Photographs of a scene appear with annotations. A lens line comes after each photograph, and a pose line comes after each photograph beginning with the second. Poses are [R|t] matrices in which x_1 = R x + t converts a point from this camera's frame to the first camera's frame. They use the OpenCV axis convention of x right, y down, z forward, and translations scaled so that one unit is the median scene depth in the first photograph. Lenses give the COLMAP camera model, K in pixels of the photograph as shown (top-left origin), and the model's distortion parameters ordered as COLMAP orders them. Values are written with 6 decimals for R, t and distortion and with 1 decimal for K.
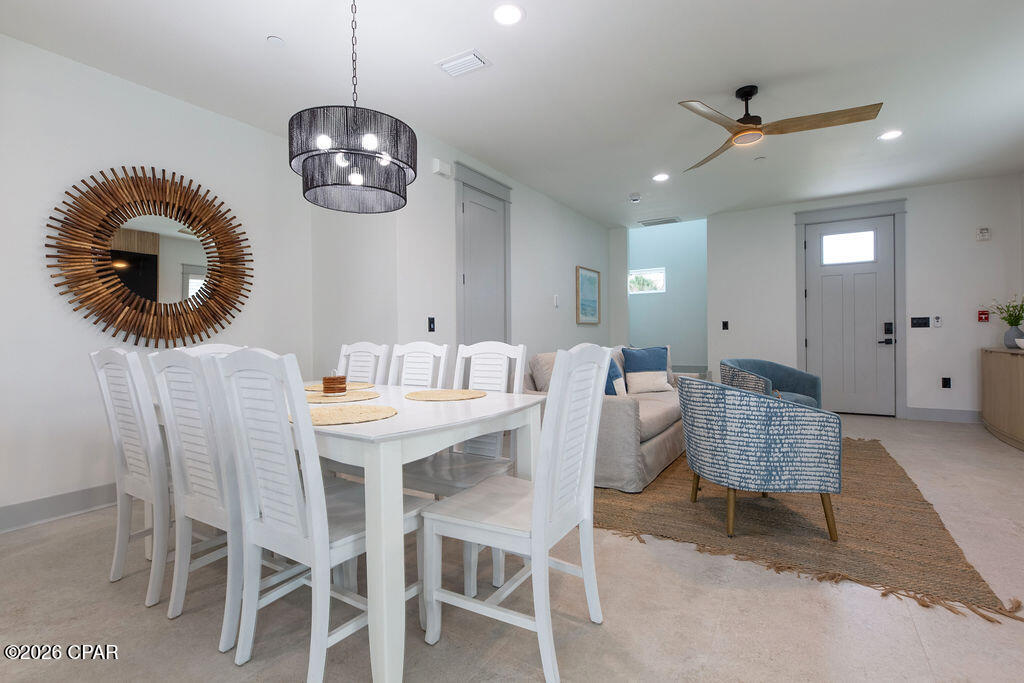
lens RADIAL K [[474.8, 0, 511.3], [0, 474.8, 338.0], [0, 0, 1]] dist [-0.000071, 0.000104]
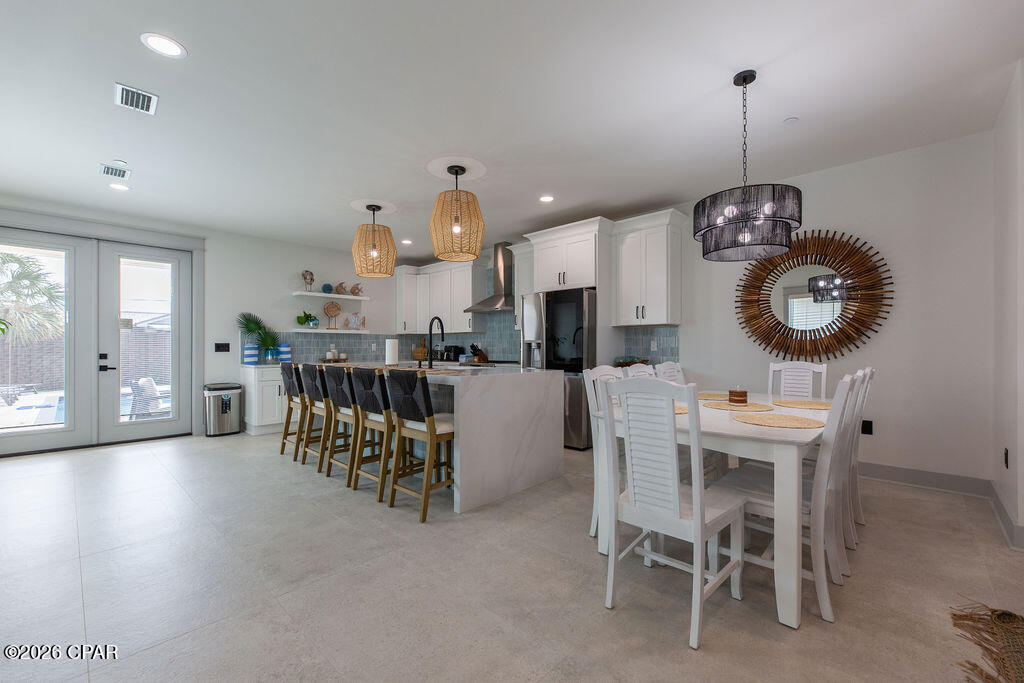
lens RADIAL K [[422.5, 0, 515.6], [0, 422.5, 349.1], [0, 0, 1]] dist [0.001419, 0.000201]
pose [[-0.196275, 0.017953, -0.980385, 0.602932], [-0.001633, 0.999825, 0.018636, -0.037505], [0.980548, 0.005259, -0.196211, 0.414616]]
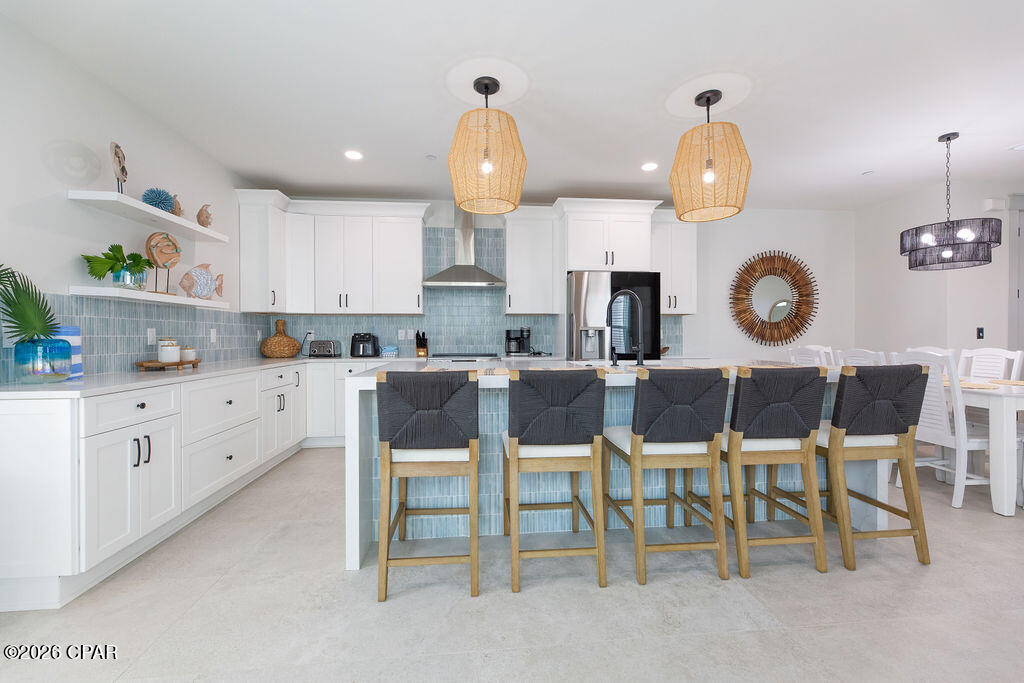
lens RADIAL K [[418.0, 0, 510.0], [0, 418.0, 336.7], [0, 0, 1]] dist [-0.000269, -0.000091]
pose [[0.607352, 0.012431, -0.794336, -0.054391], [-0.009853, 0.999919, 0.008114, -0.019316], [0.794372, 0.002898, 0.607425, -0.793350]]
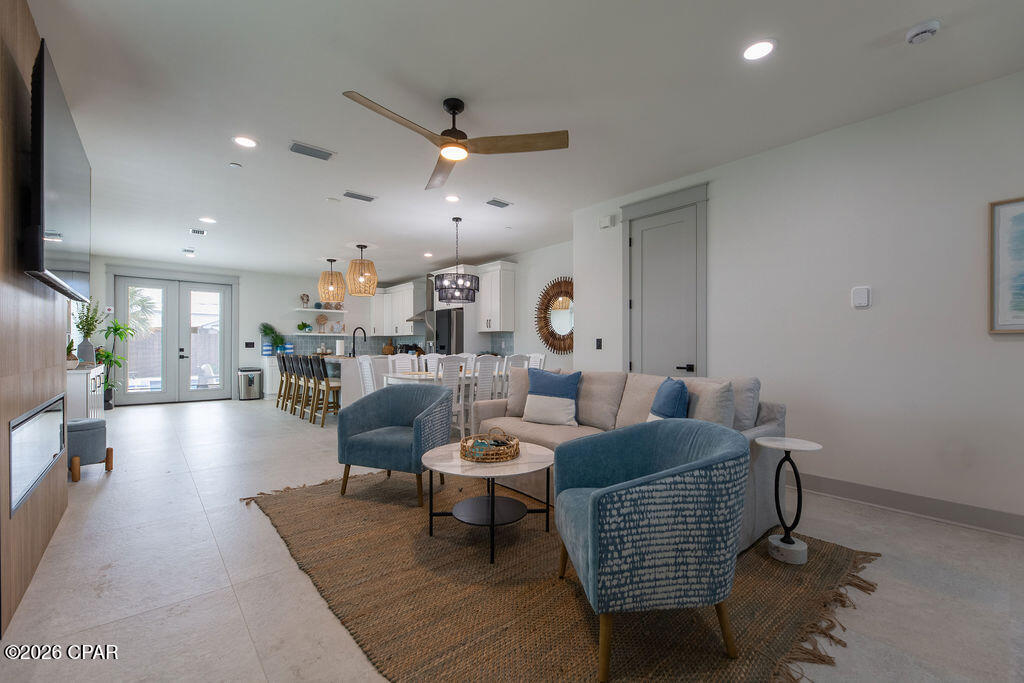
lens RADIAL K [[430.3, 0, 516.2], [0, 430.3, 350.4], [0, 0, 1]] dist [0.001563, 0.000530]
pose [[-0.297805, 0.020654, -0.954403, 1.290319], [-0.004104, 0.999729, 0.022915, -0.045773], [0.954618, 0.010742, -0.297639, 1.374928]]
